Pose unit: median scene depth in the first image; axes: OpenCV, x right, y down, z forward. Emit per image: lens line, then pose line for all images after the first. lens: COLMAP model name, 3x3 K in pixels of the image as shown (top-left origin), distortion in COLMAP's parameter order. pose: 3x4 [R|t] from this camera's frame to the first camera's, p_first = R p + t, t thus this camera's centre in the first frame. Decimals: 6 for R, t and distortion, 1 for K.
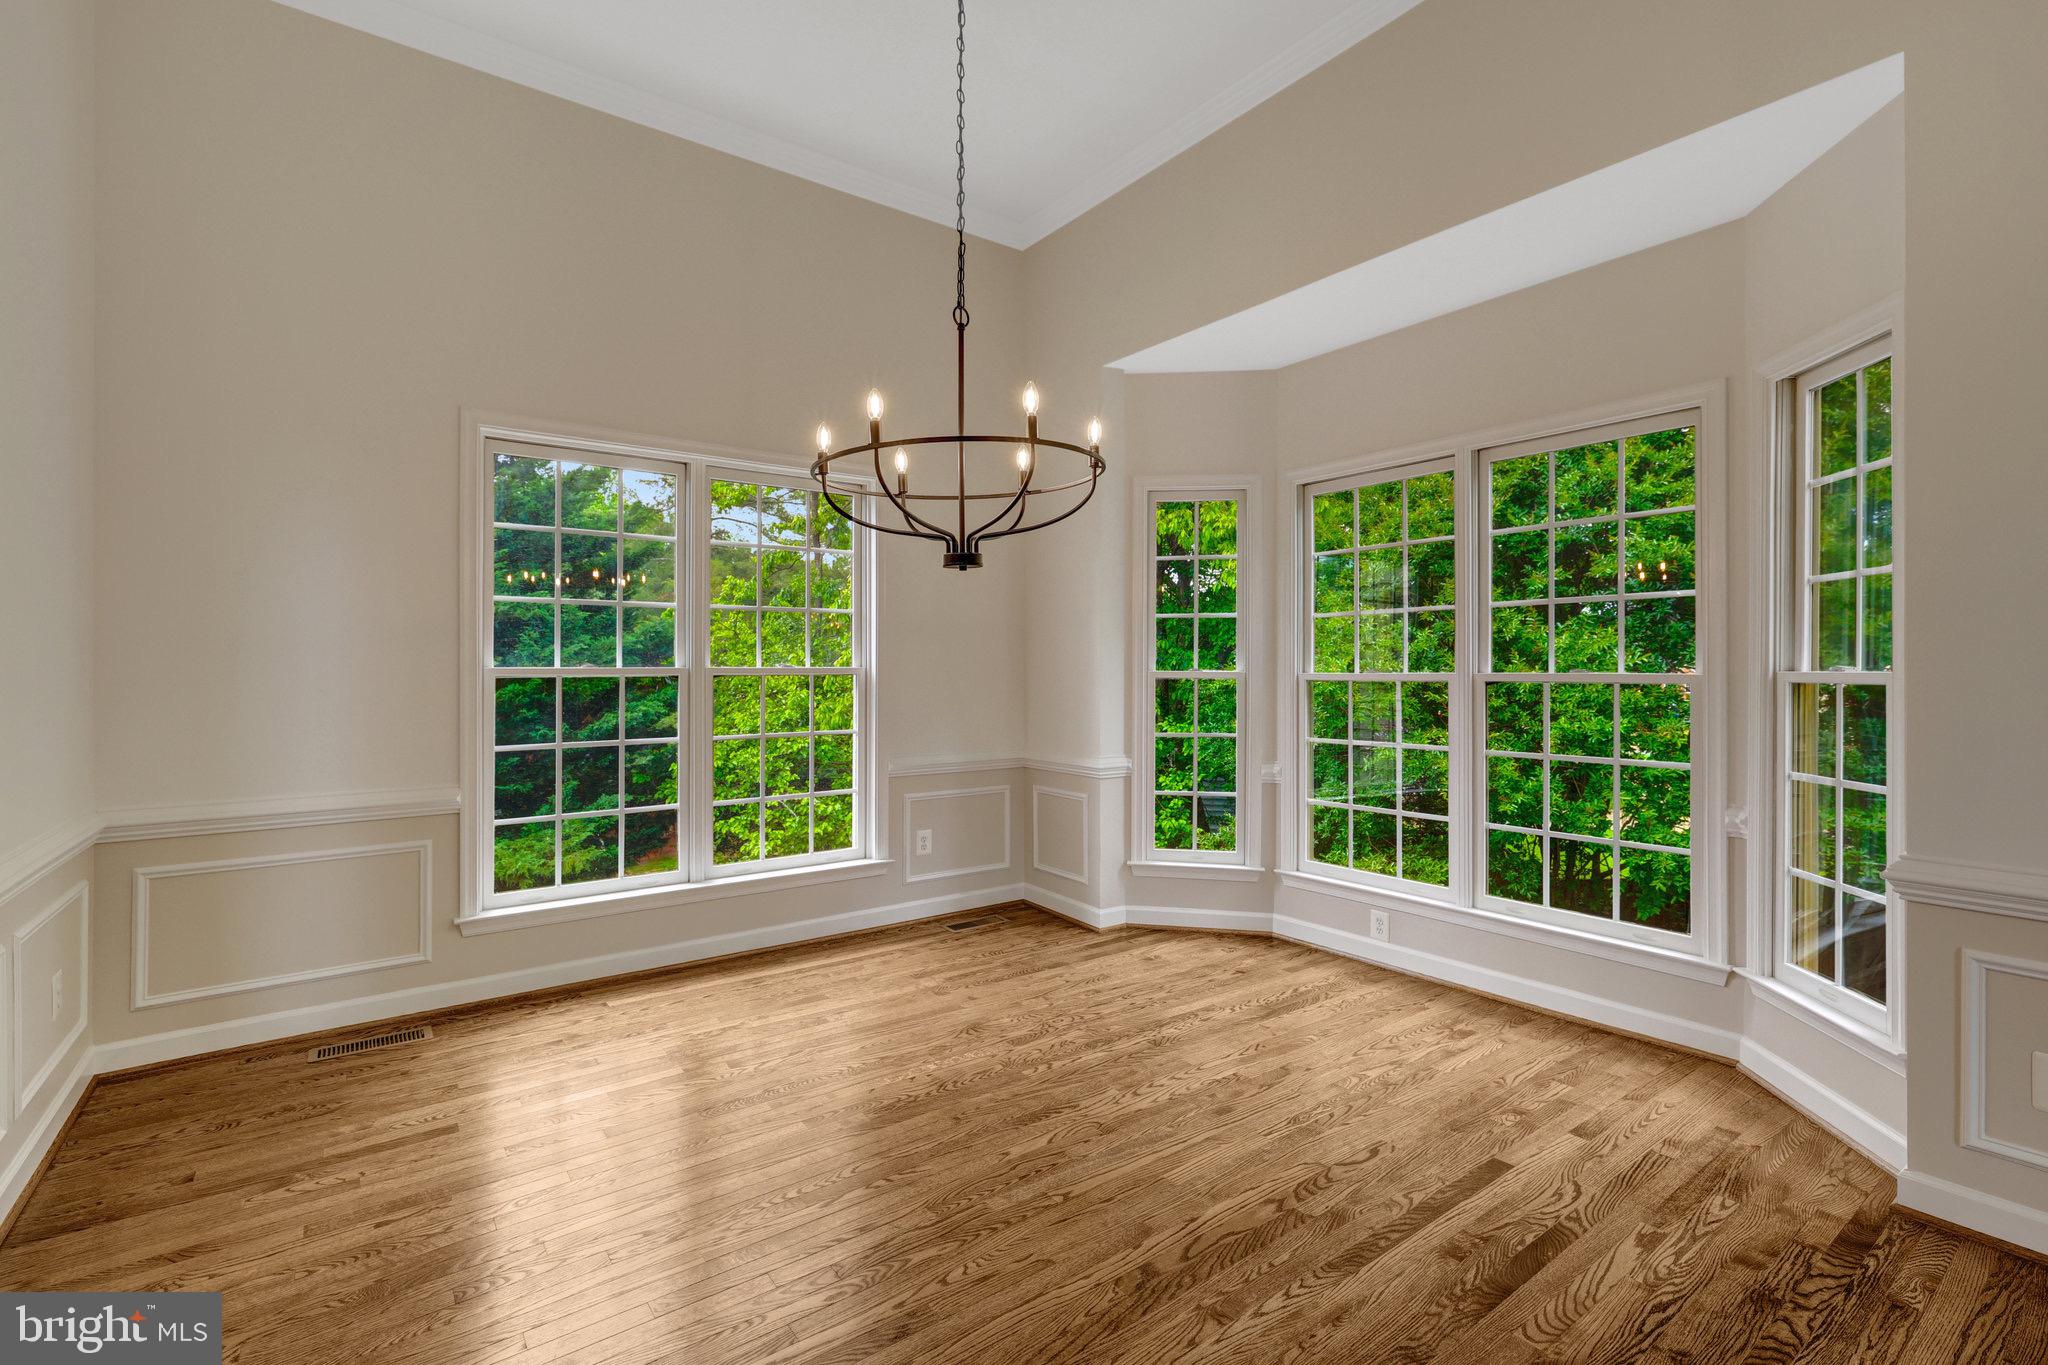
lens RADIAL K [[916.6, 0, 1022.8], [0, 916.6, 664.9], [0, 0, 1]] dist [-0.001969, -0.000091]
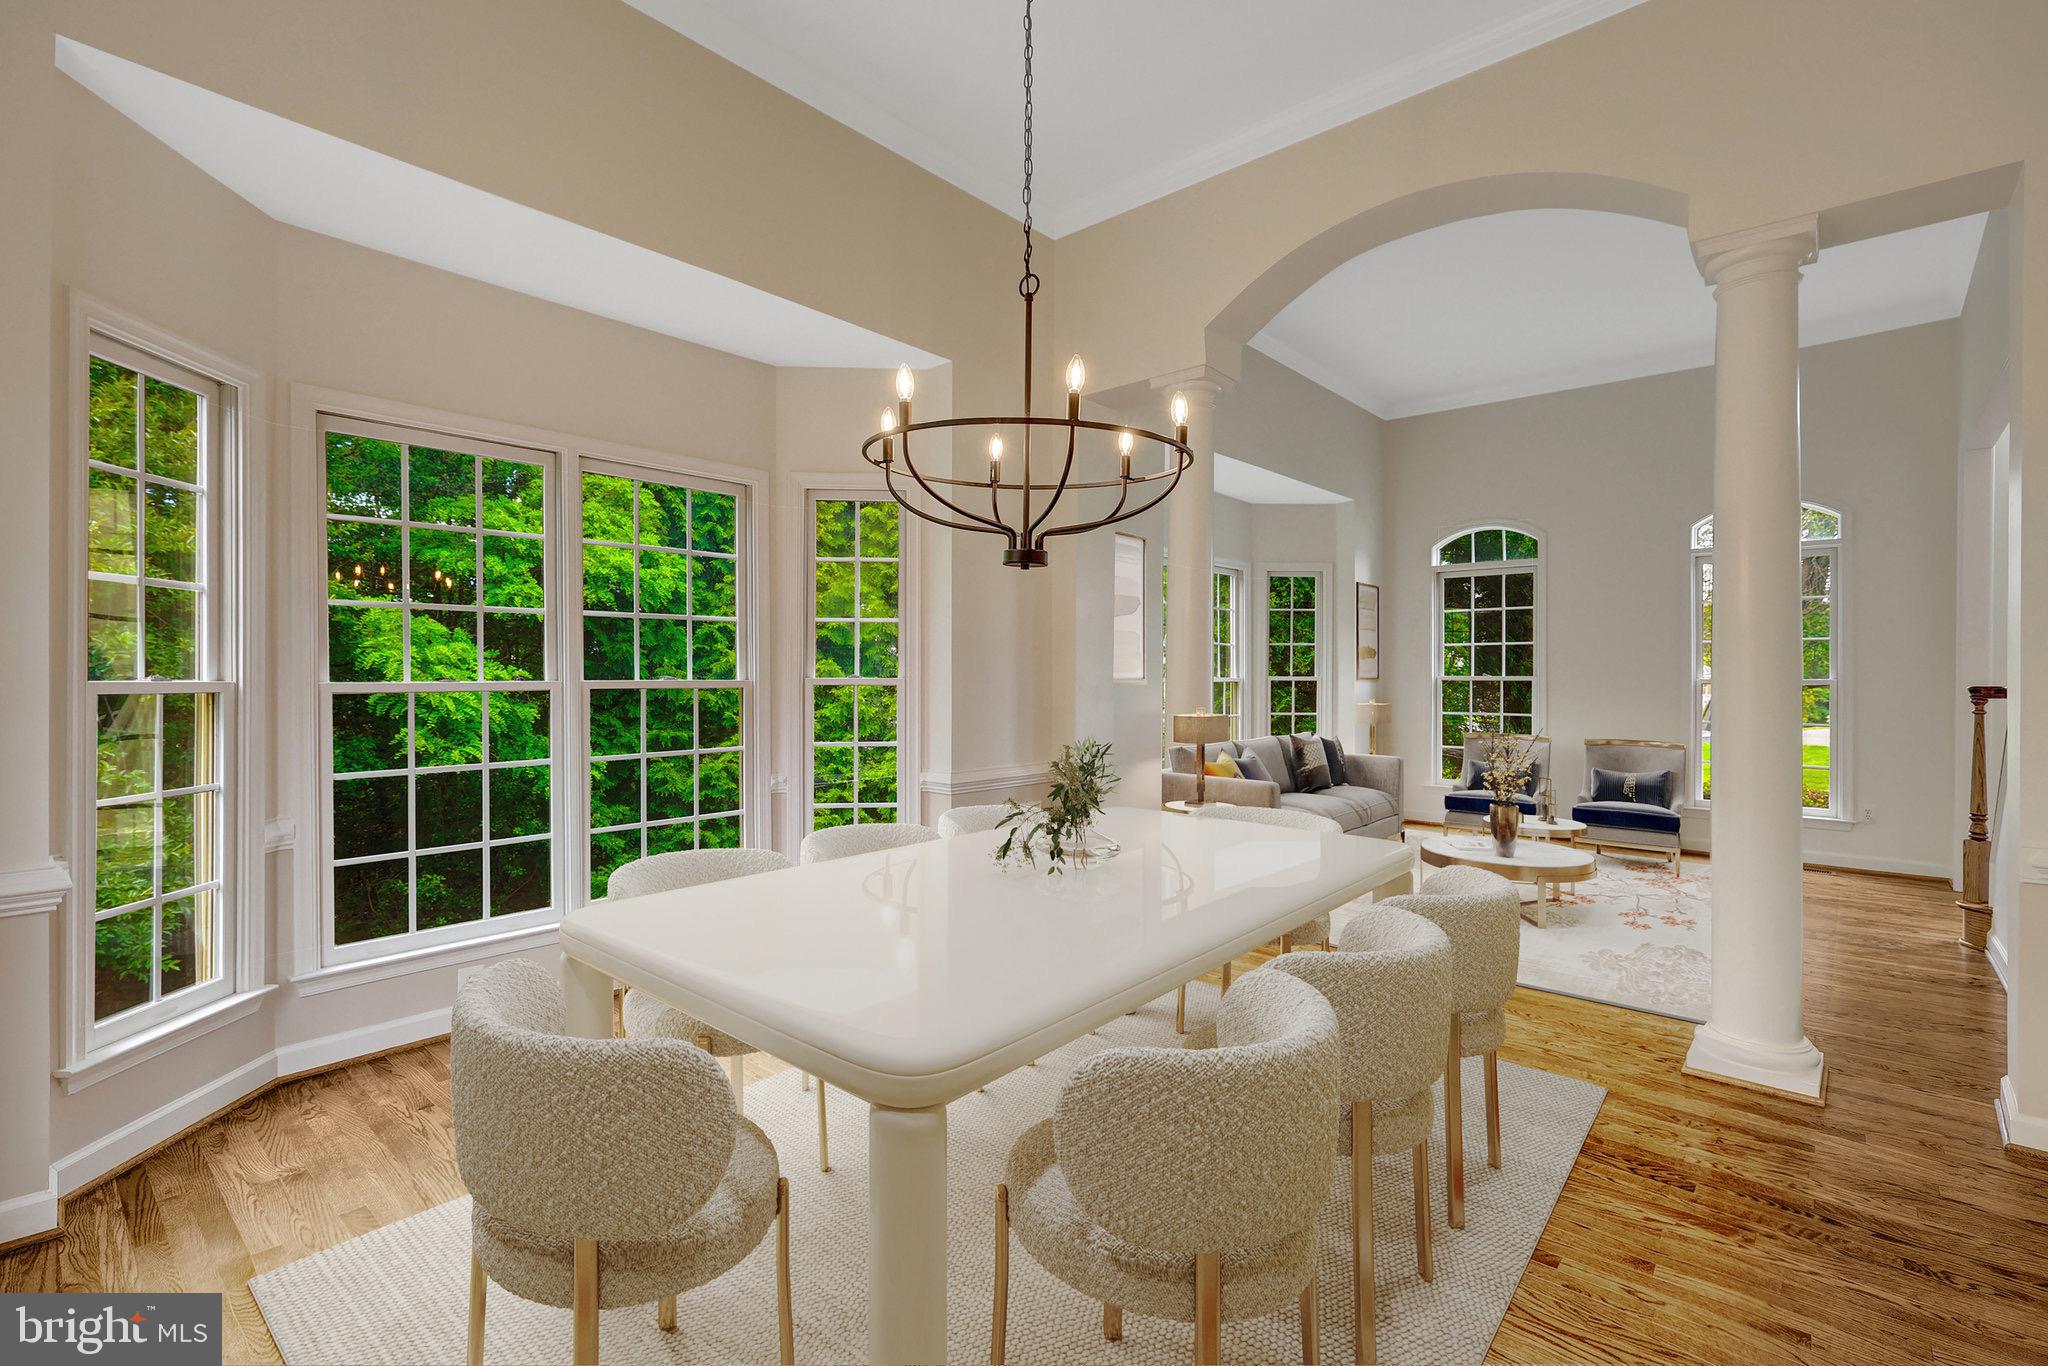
lens RADIAL K [[916.6, 0, 1022.5], [0, 916.6, 687.6], [0, 0, 1]] dist [-0.001969, -0.000091]
pose [[-0.214524, -0.011331, 0.976653, -0.517400], [-0.006644, 0.999927, 0.010142, 0.001797], [-0.976696, -0.004313, -0.214583, 0.666909]]
